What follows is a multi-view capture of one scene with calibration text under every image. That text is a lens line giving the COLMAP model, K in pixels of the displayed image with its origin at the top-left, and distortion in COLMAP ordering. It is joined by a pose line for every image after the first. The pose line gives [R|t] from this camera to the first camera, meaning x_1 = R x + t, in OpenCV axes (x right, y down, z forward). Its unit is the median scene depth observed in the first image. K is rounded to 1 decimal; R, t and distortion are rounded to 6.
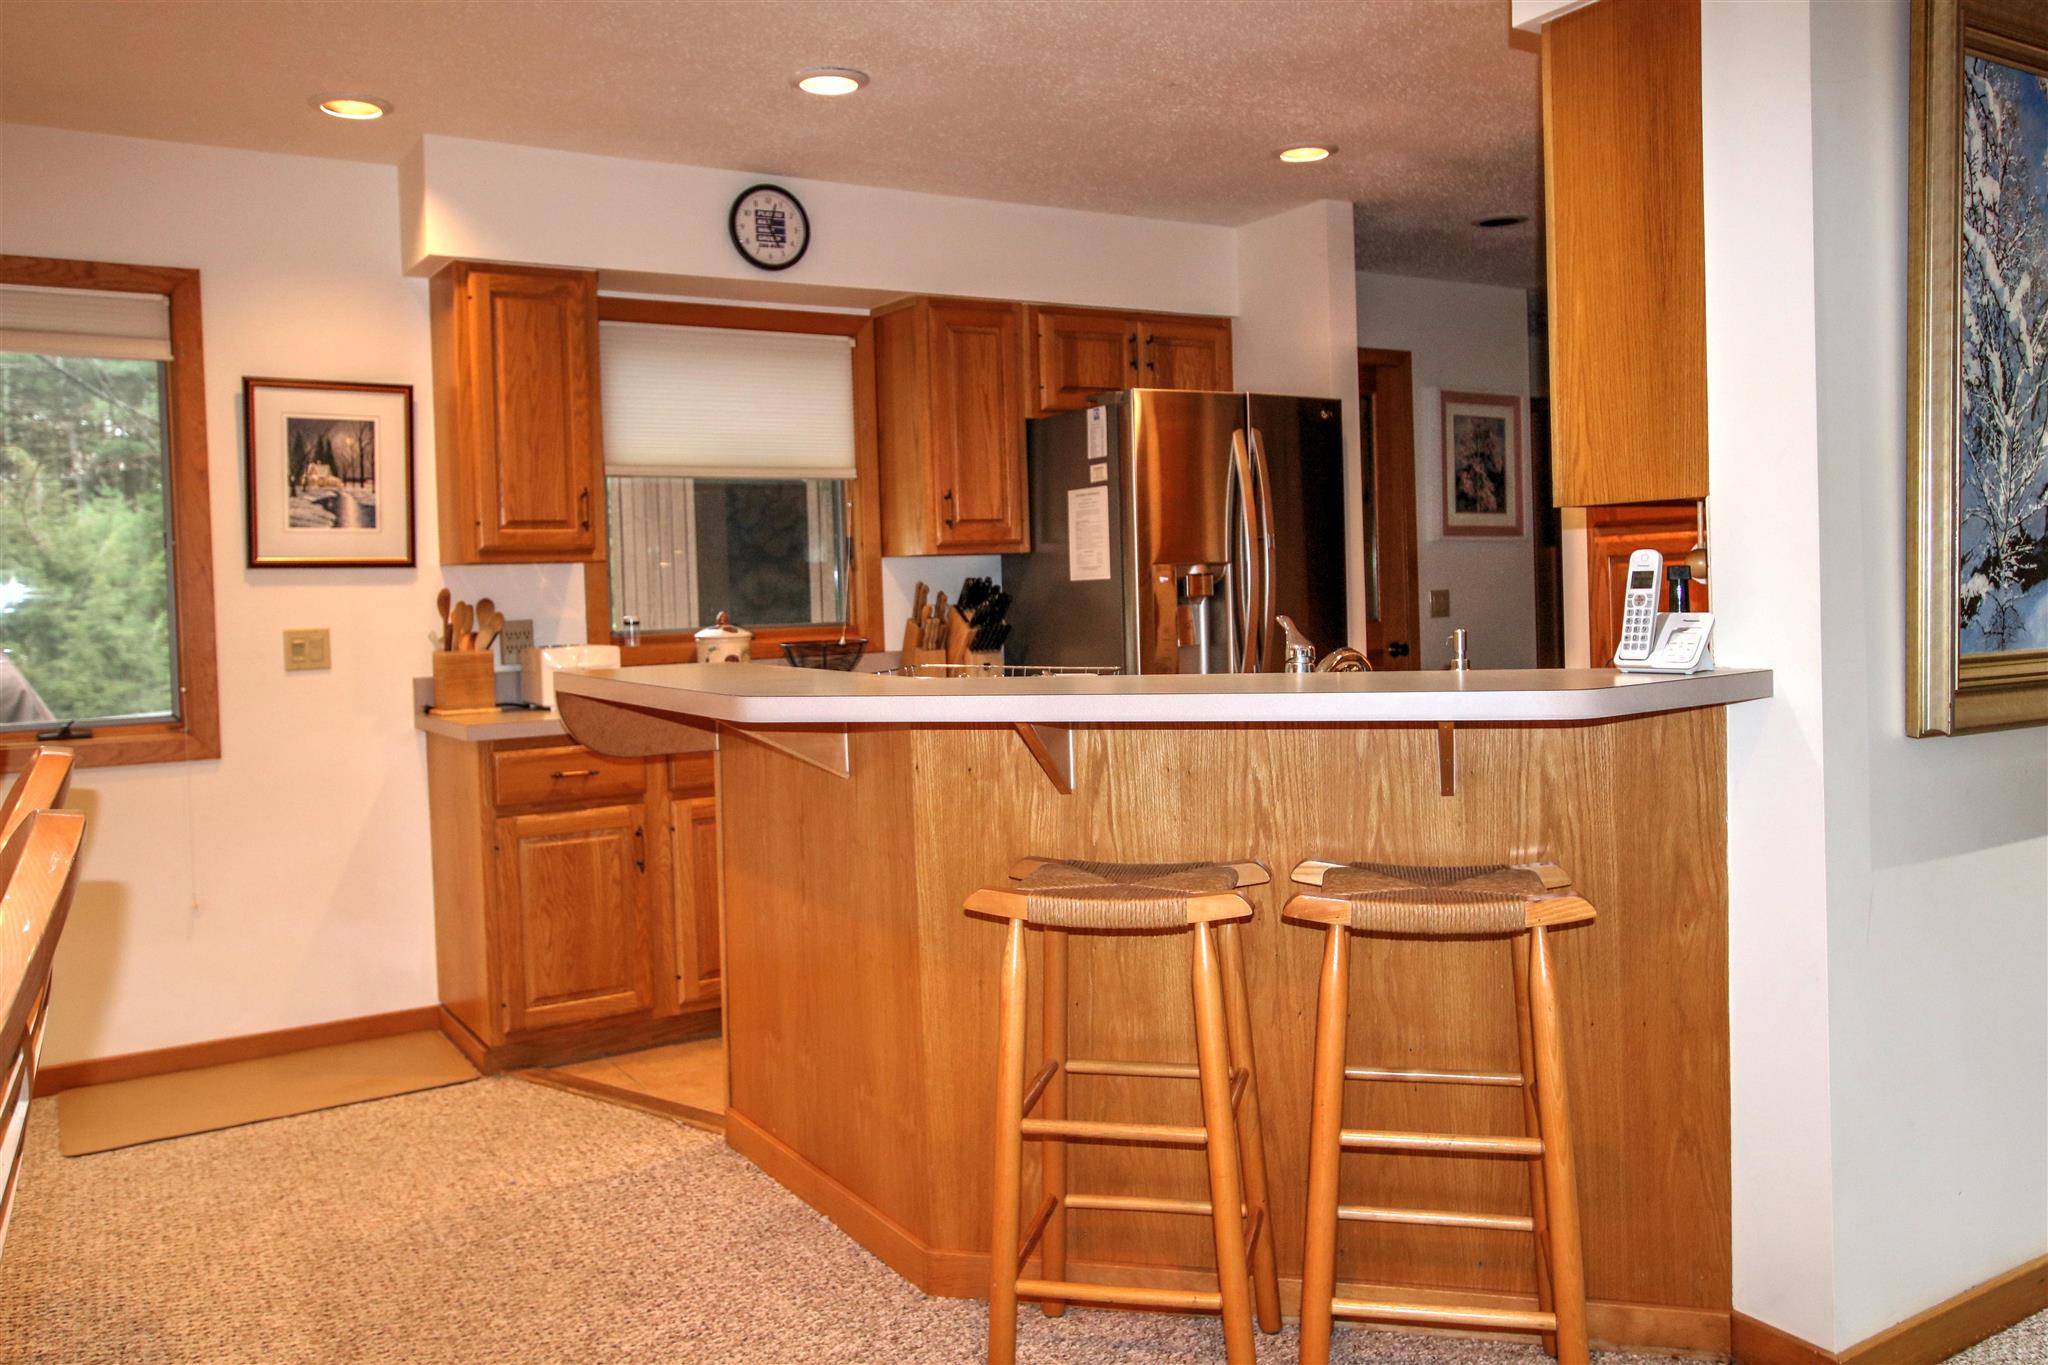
lens RADIAL K [[1592.1, 0, 1024.9], [0, 1592.1, 688.4], [0, 0, 1]] dist [-0.014193, -0.000082]
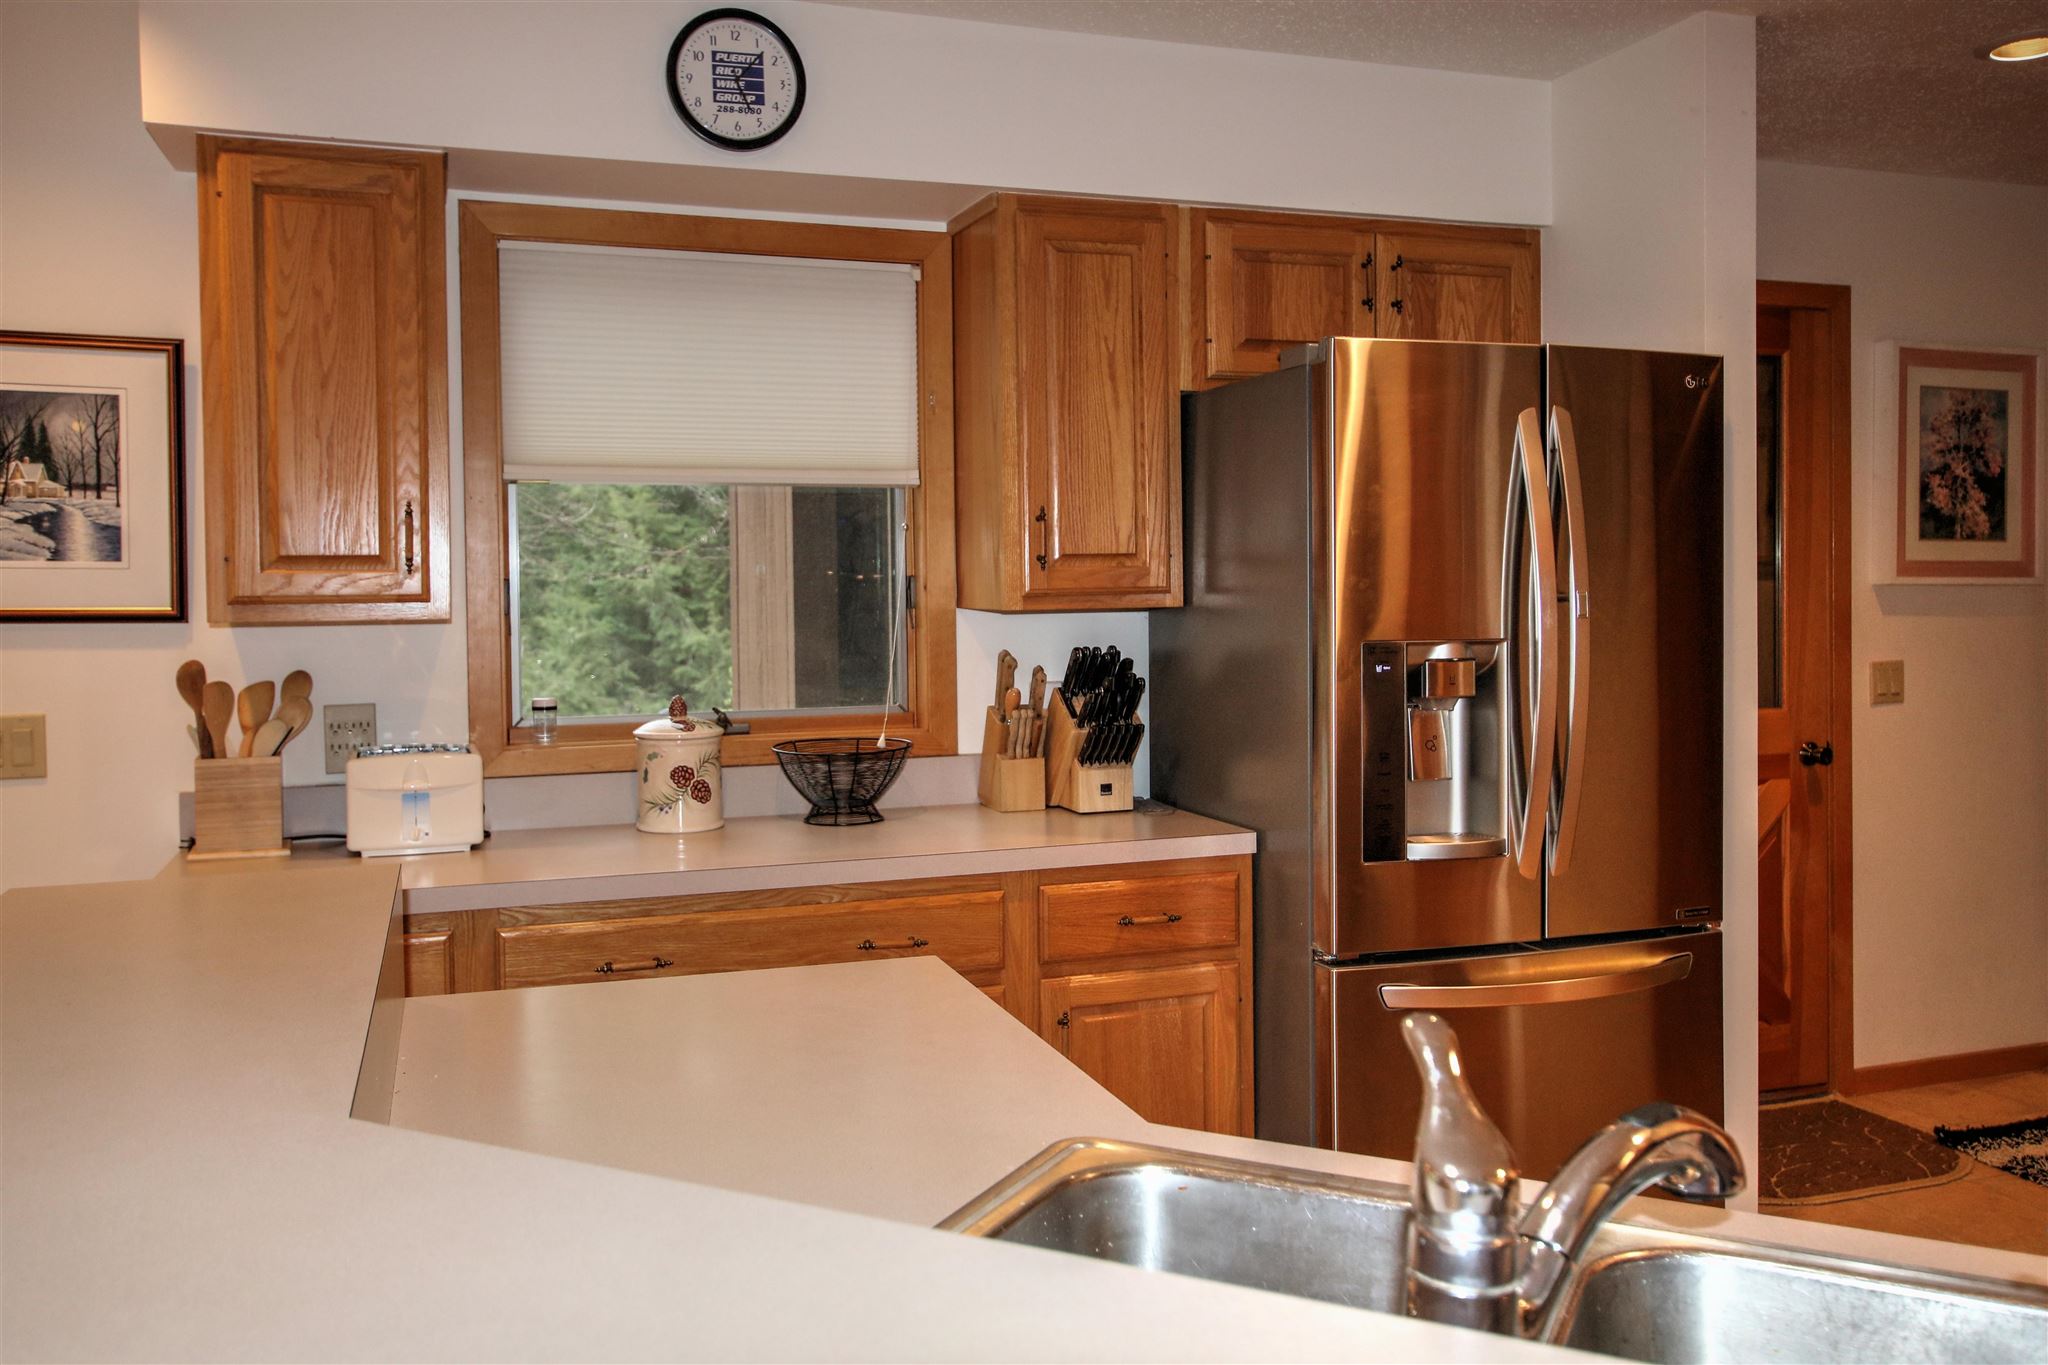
lens RADIAL K [[1701.6, 0, 1017.0], [0, 1701.6, 663.4], [0, 0, 1]] dist [-0.001064, 0.014218]
pose [[0.978832, 0.029322, -0.202553, 0.075901], [-0.032177, 0.999424, -0.010814, -0.054976], [0.202119, 0.017103, 0.979212, 0.343270]]
